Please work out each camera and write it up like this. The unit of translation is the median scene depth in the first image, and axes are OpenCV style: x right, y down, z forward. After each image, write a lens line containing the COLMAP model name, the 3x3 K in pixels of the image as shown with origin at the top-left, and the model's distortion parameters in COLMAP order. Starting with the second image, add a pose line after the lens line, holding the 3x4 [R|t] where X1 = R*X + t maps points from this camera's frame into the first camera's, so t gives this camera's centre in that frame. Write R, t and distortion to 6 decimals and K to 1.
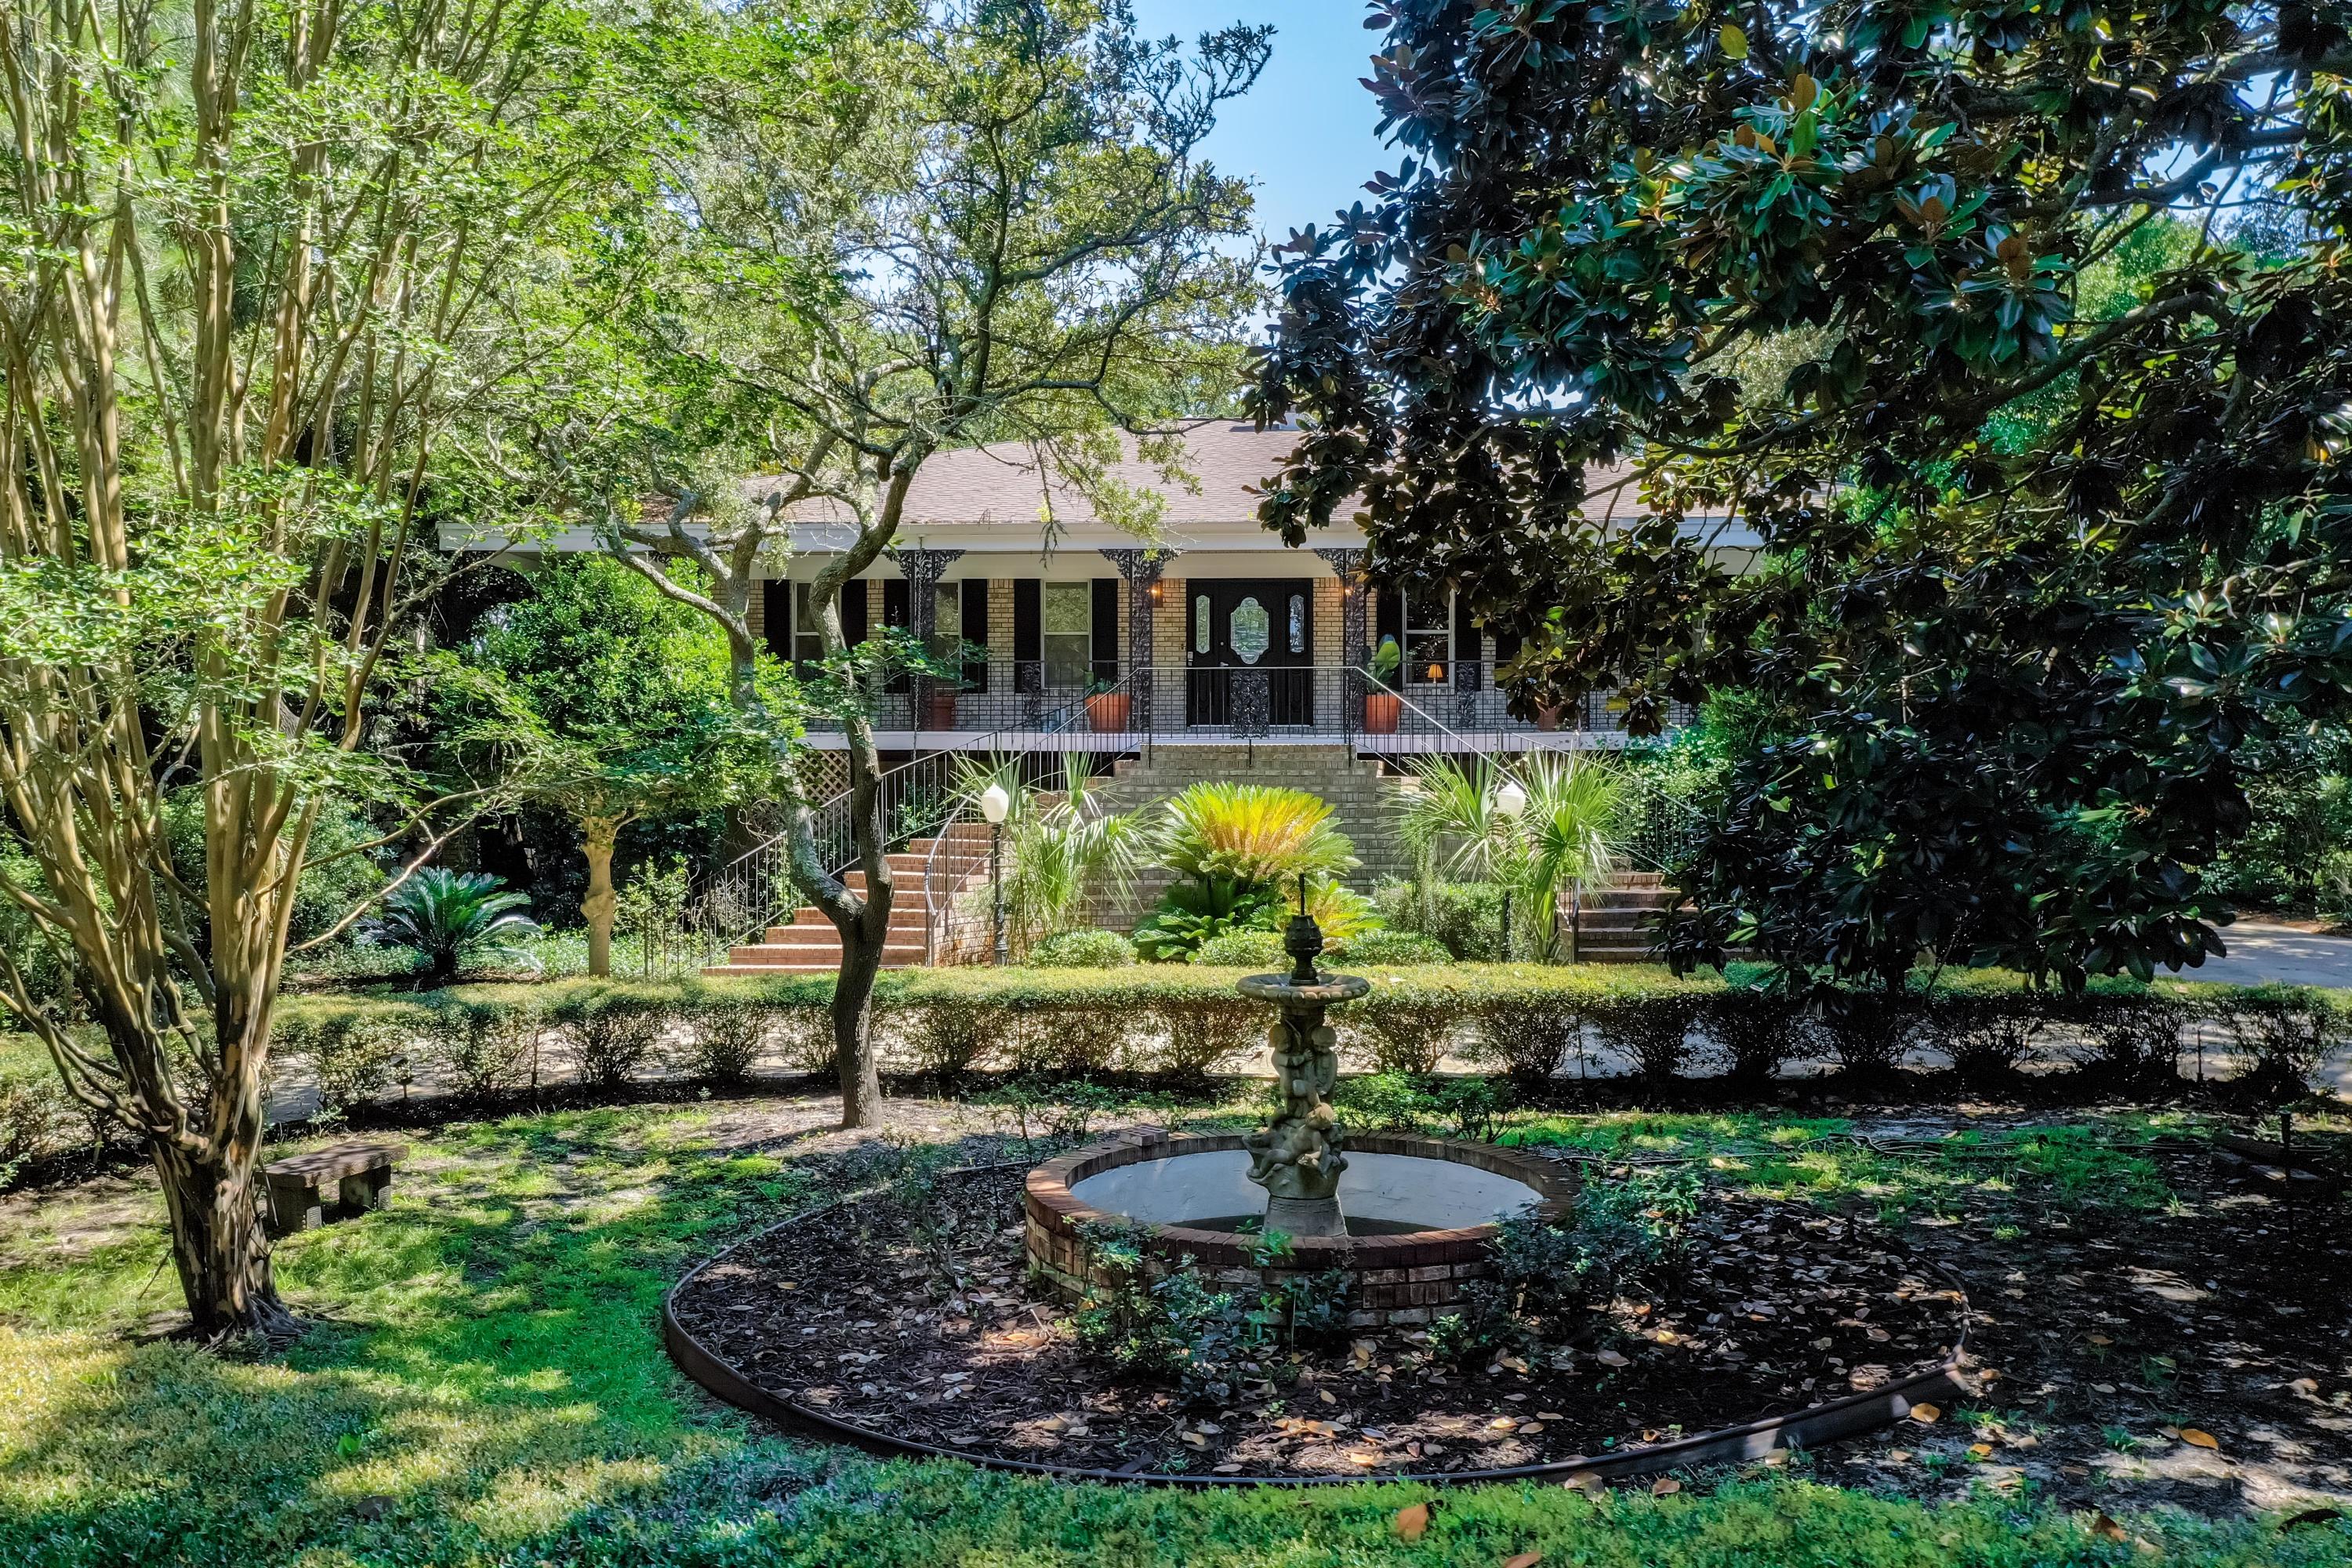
lens RADIAL K [[1915.2, 0, 1188.1], [0, 1915.2, 782.4], [0, 0, 1]] dist [0.013550, 0.006140]
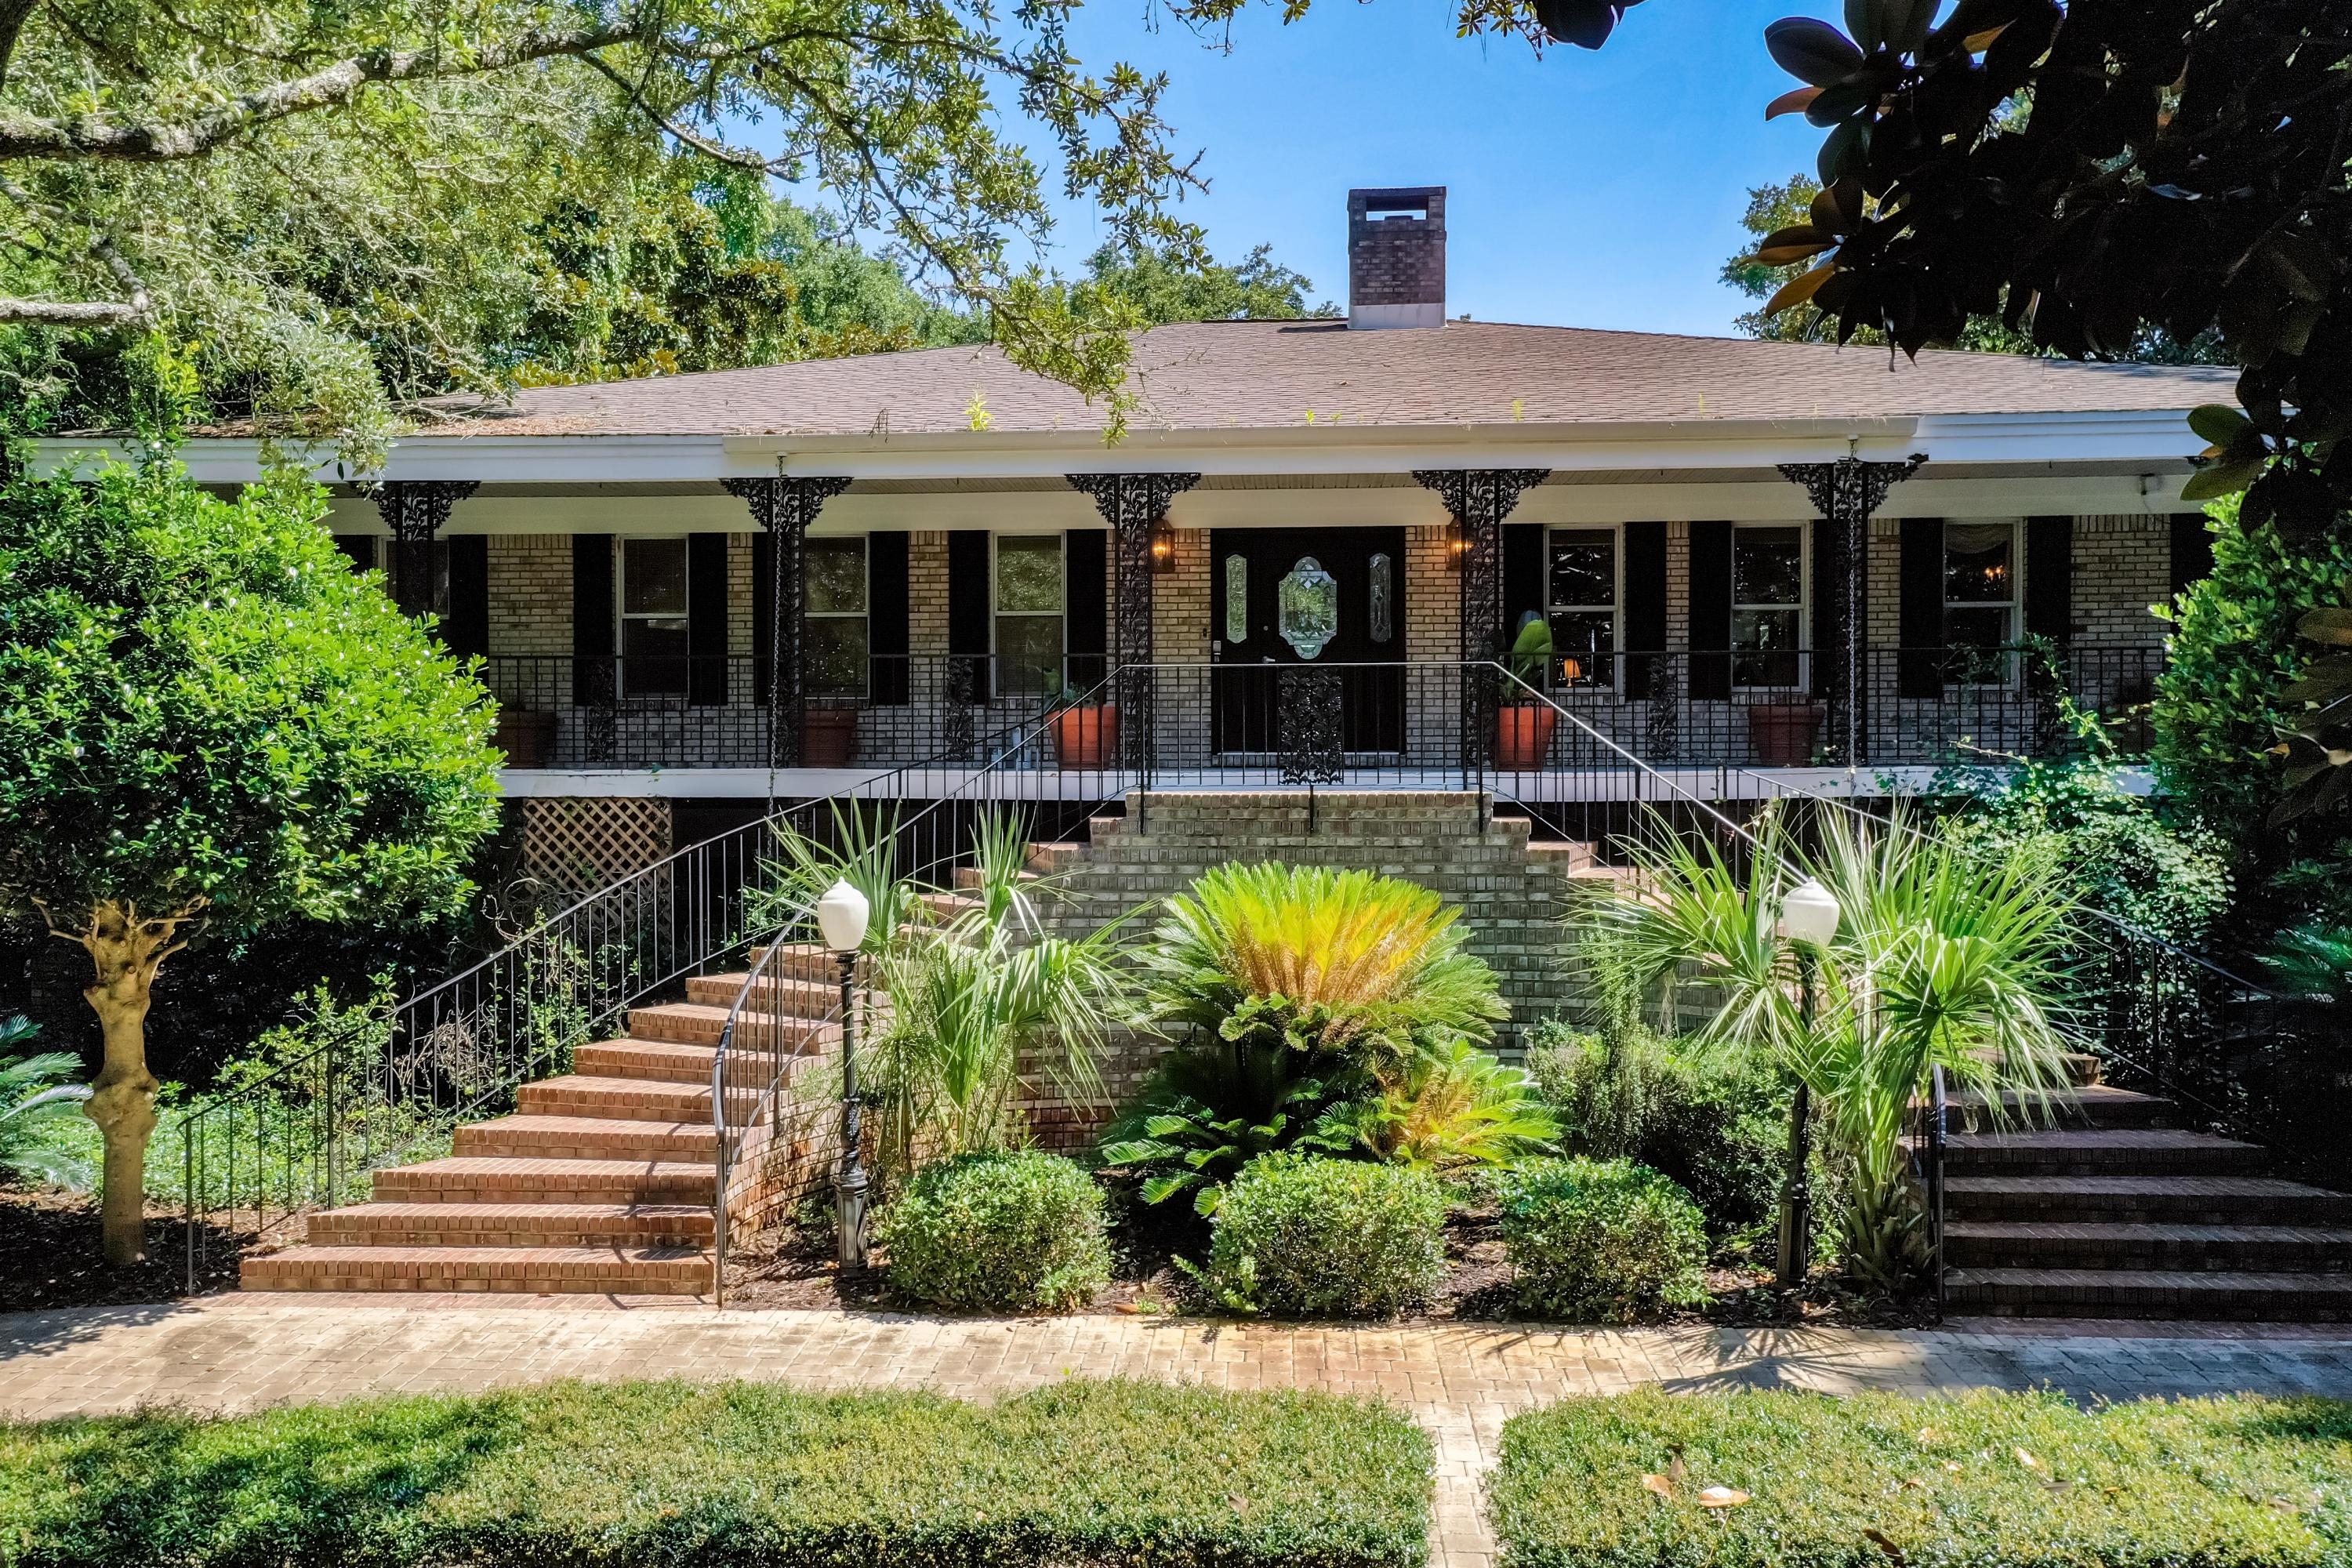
lens RADIAL K [[1915.2, 0, 1188.1], [0, 1915.2, 782.4], [0, 0, 1]] dist [0.013550, 0.006140]
pose [[0.999650, -0.002082, -0.026388, 0.009561], [0.002098, 0.999998, 0.000615, -0.022433], [0.026387, -0.000670, 0.999652, 0.386685]]
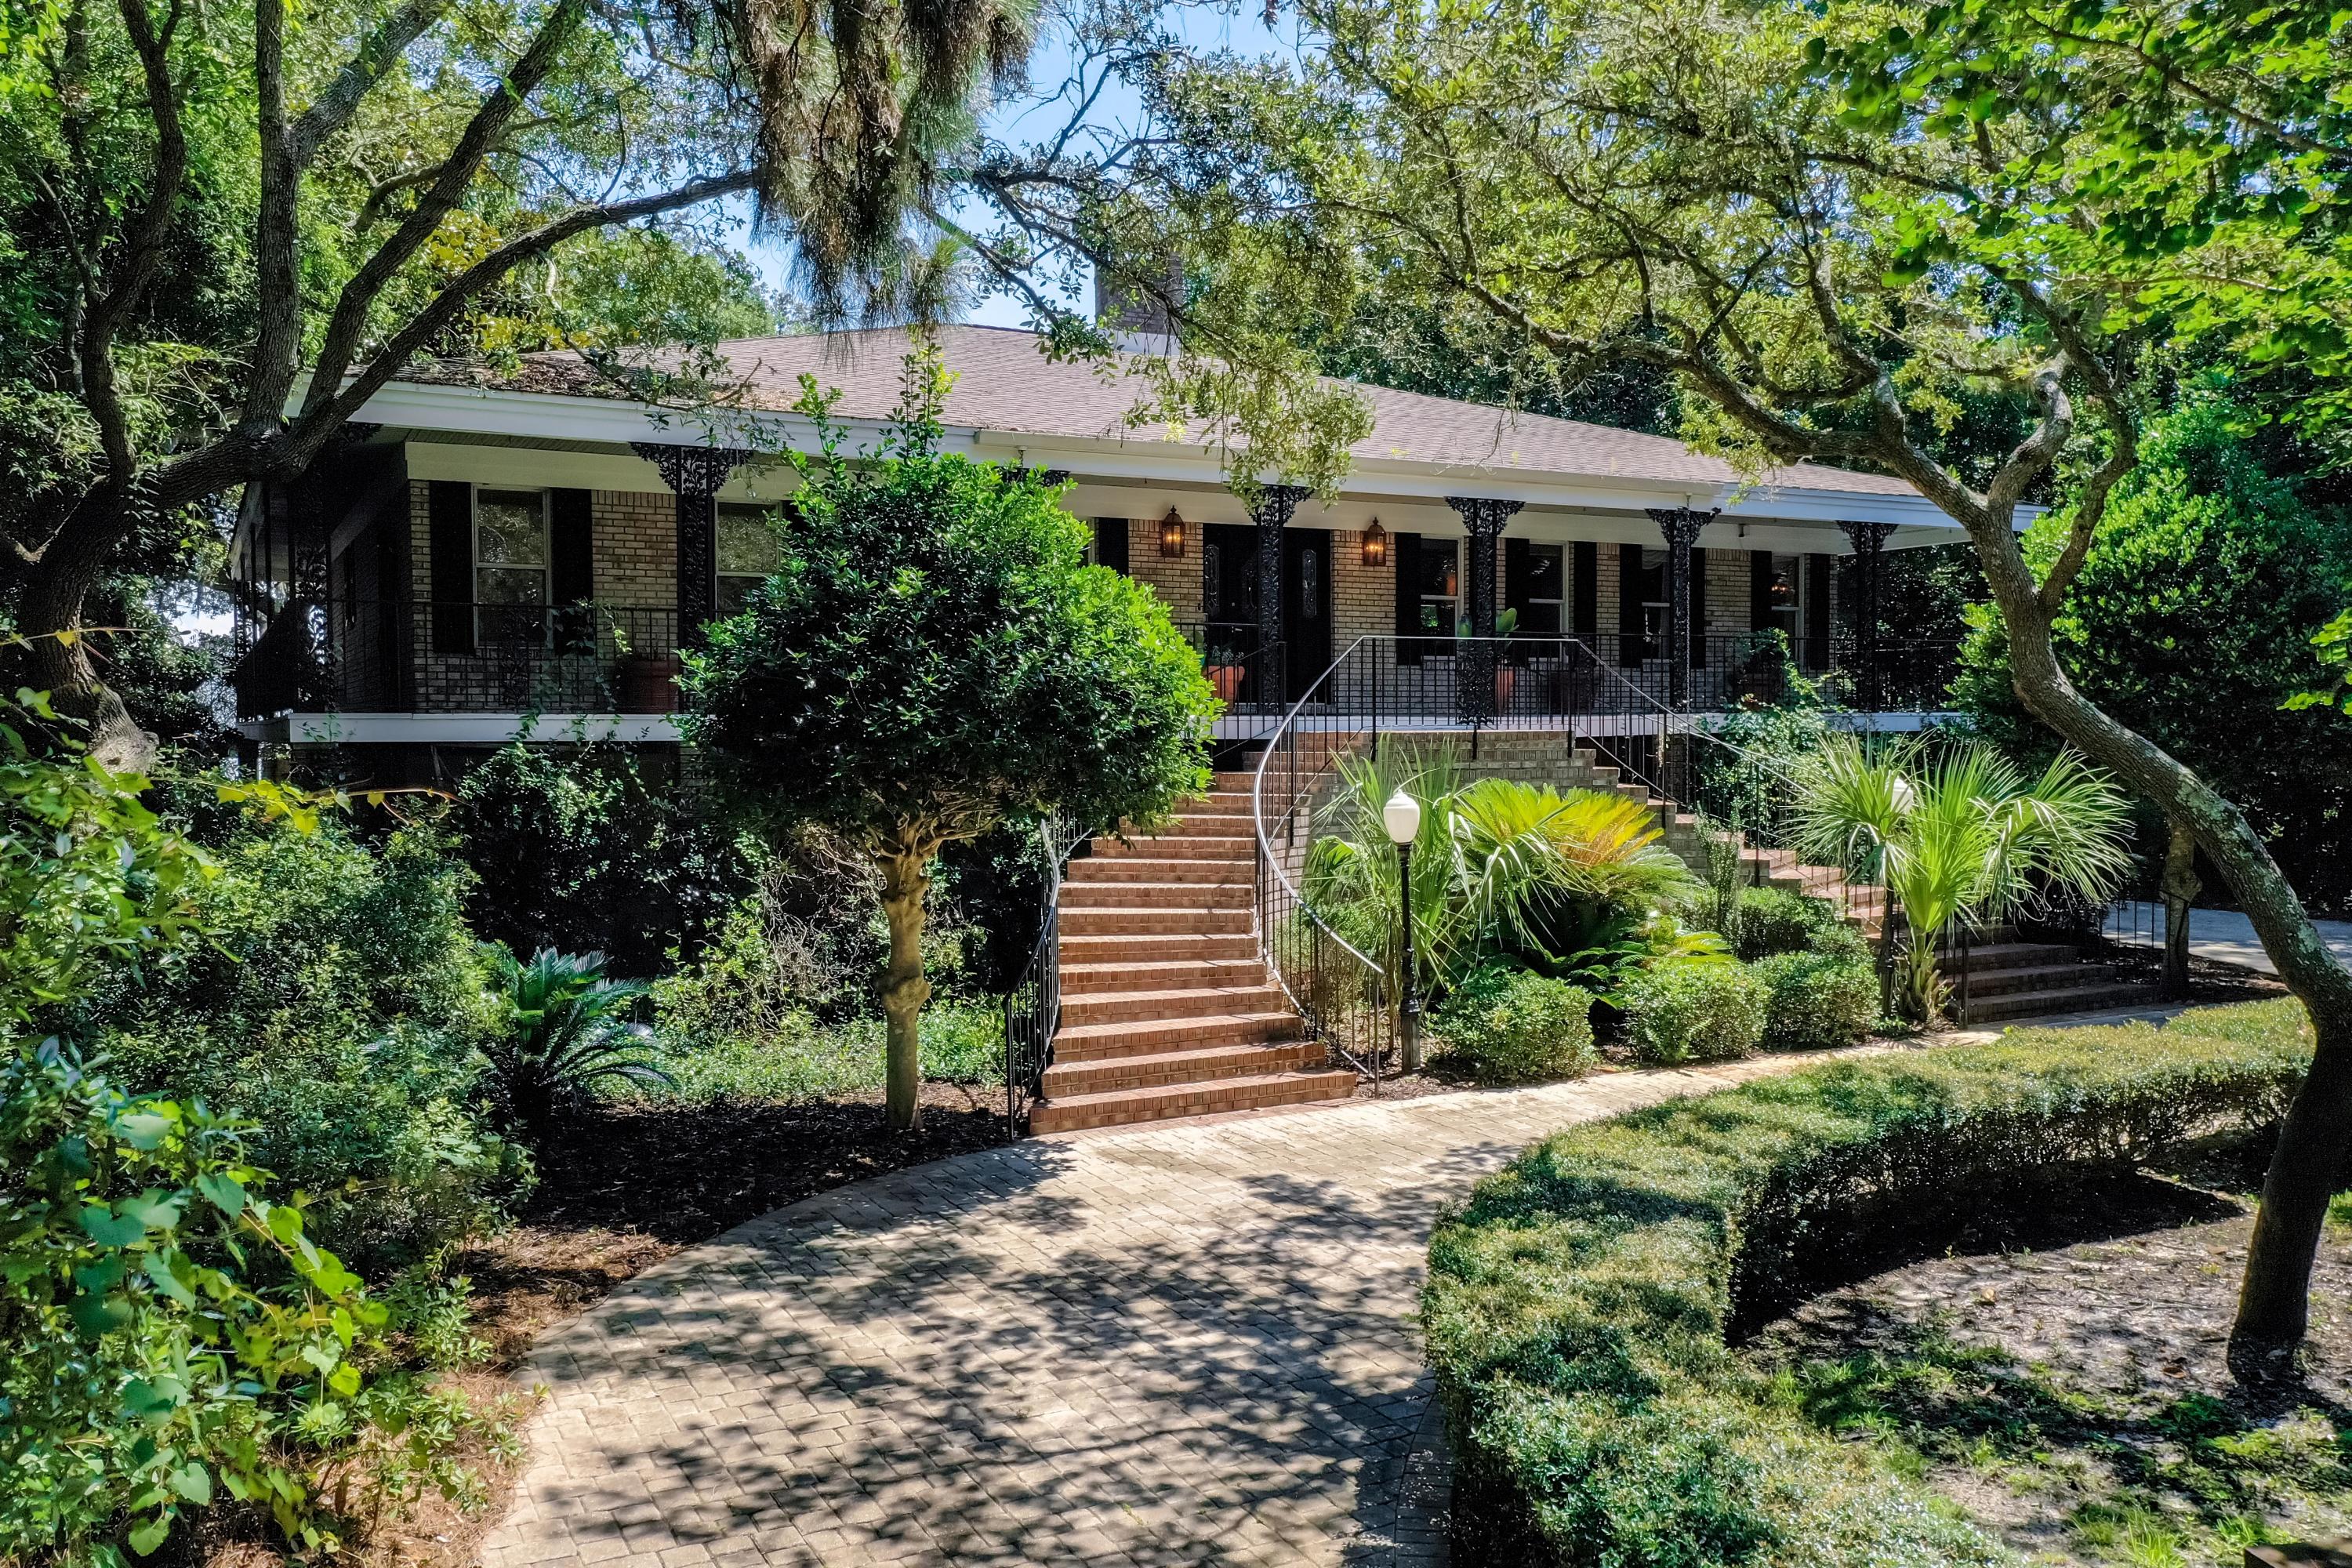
lens RADIAL K [[1895.7, 0, 1151.7], [0, 1895.7, 780.6], [0, 0, 1]] dist [0.025952, 0.014020]
pose [[0.868209, -0.014159, 0.495996, -0.493315], [0.005889, 0.999816, 0.018234, -0.013151], [-0.496163, -0.012910, 0.868133, 0.344141]]
